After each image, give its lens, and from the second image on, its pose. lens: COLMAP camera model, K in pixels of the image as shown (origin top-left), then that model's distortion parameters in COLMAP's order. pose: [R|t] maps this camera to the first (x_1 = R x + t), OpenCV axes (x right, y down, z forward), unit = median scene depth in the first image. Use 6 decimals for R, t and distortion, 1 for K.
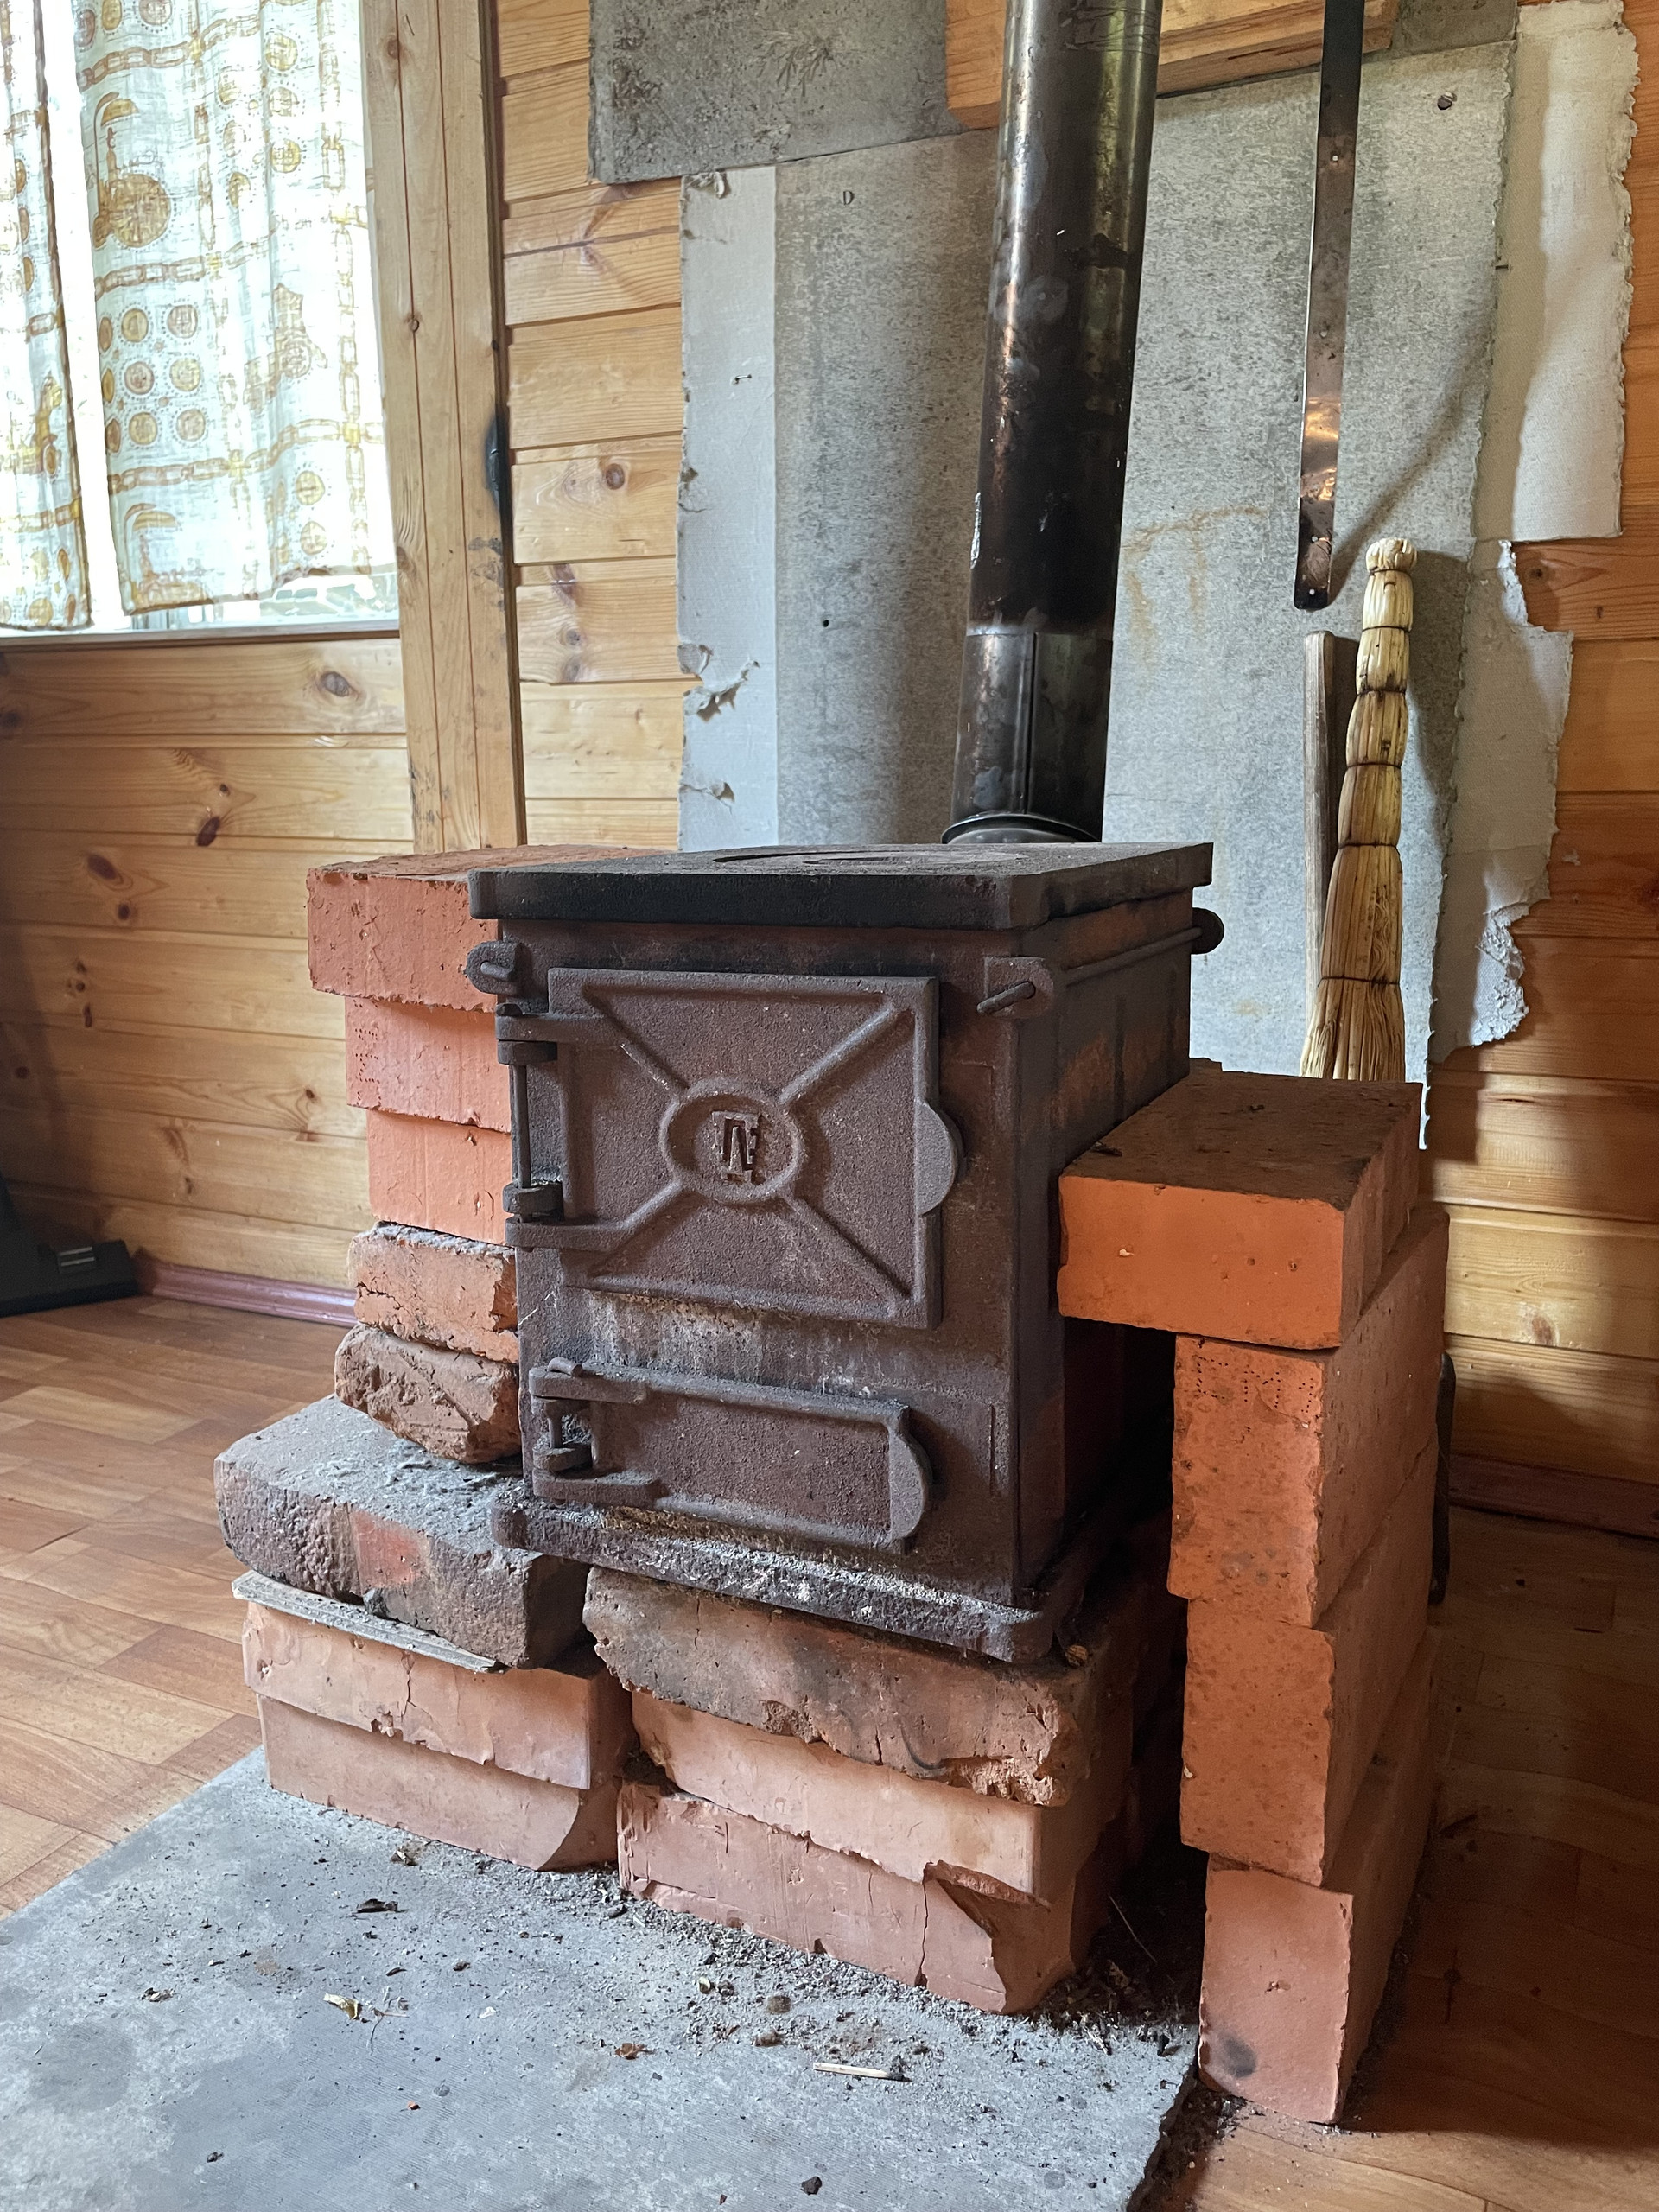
lens RADIAL K [[1696.5, 0, 831.6], [0, 1696.5, 1090.1], [0, 0, 1]] dist [0.052305, -0.045186]
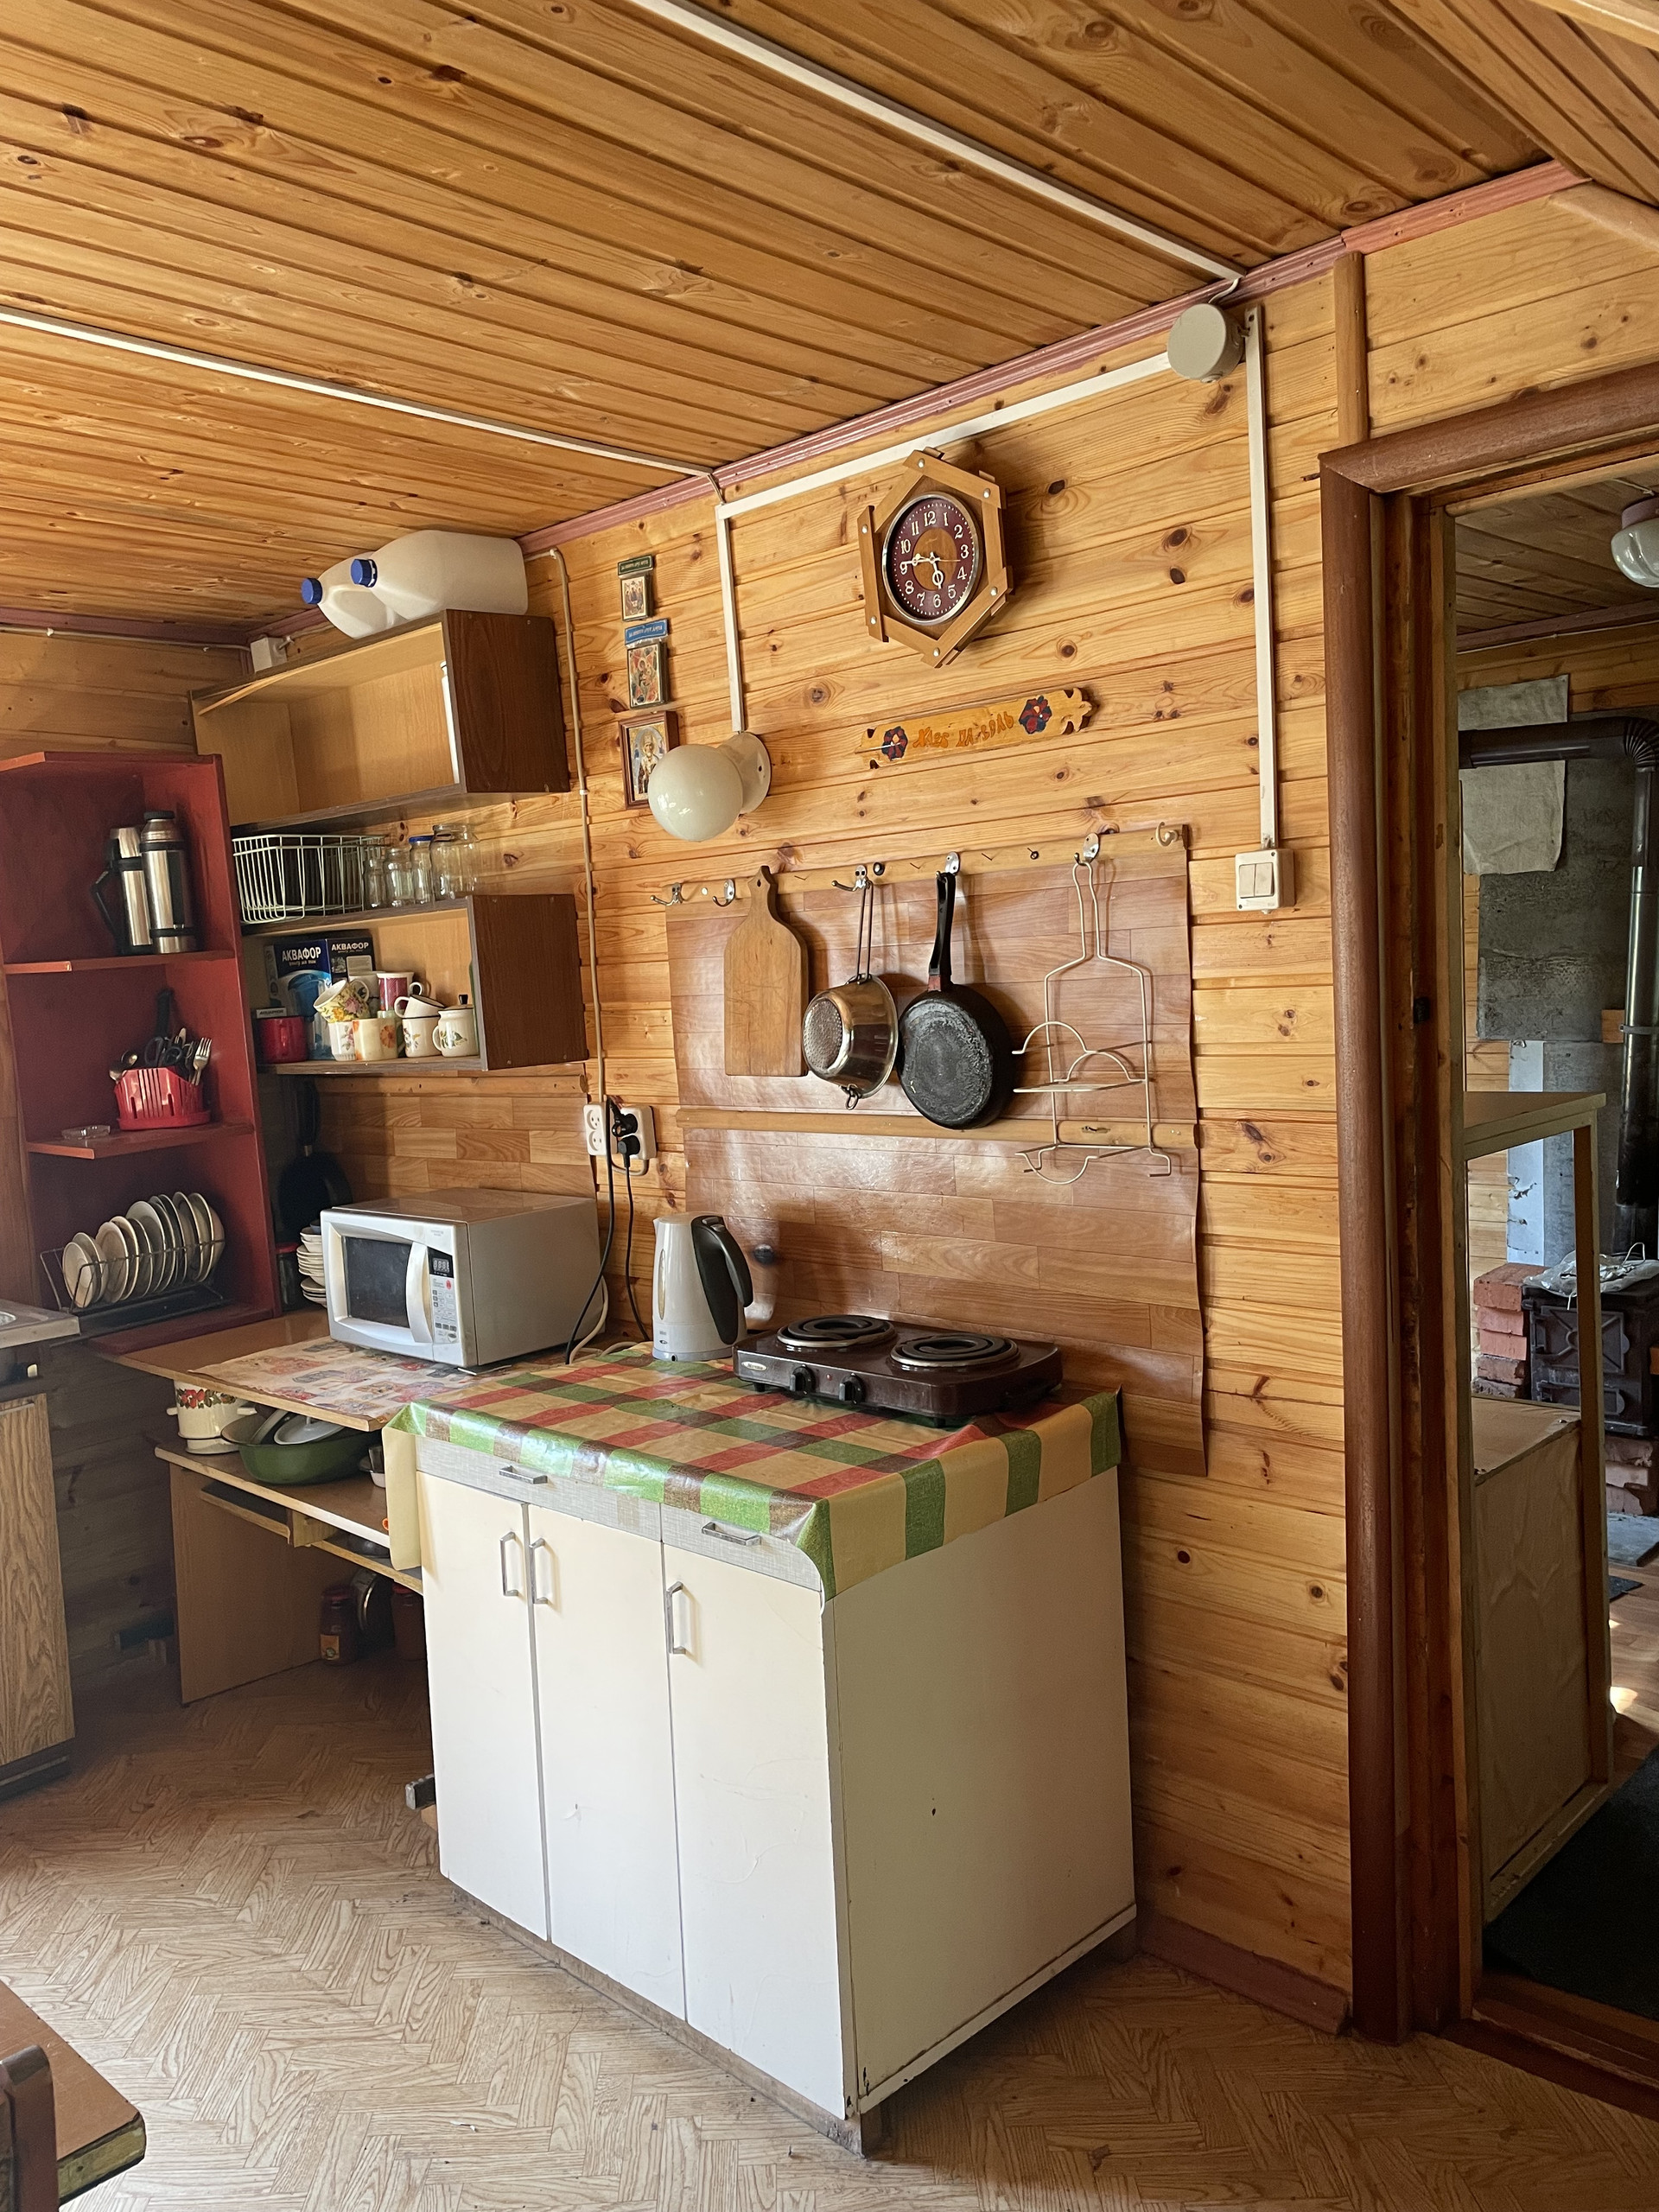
lens RADIAL K [[1696.5, 0, 821.8], [0, 1696.5, 1121.5], [0, 0, 1]] dist [0.052305, -0.045186]
pose [[0.953686, -0.014600, -0.300450, -0.678542], [-0.009660, 0.996820, -0.079101, -0.194790], [0.300649, 0.078339, 0.950512, -4.682785]]
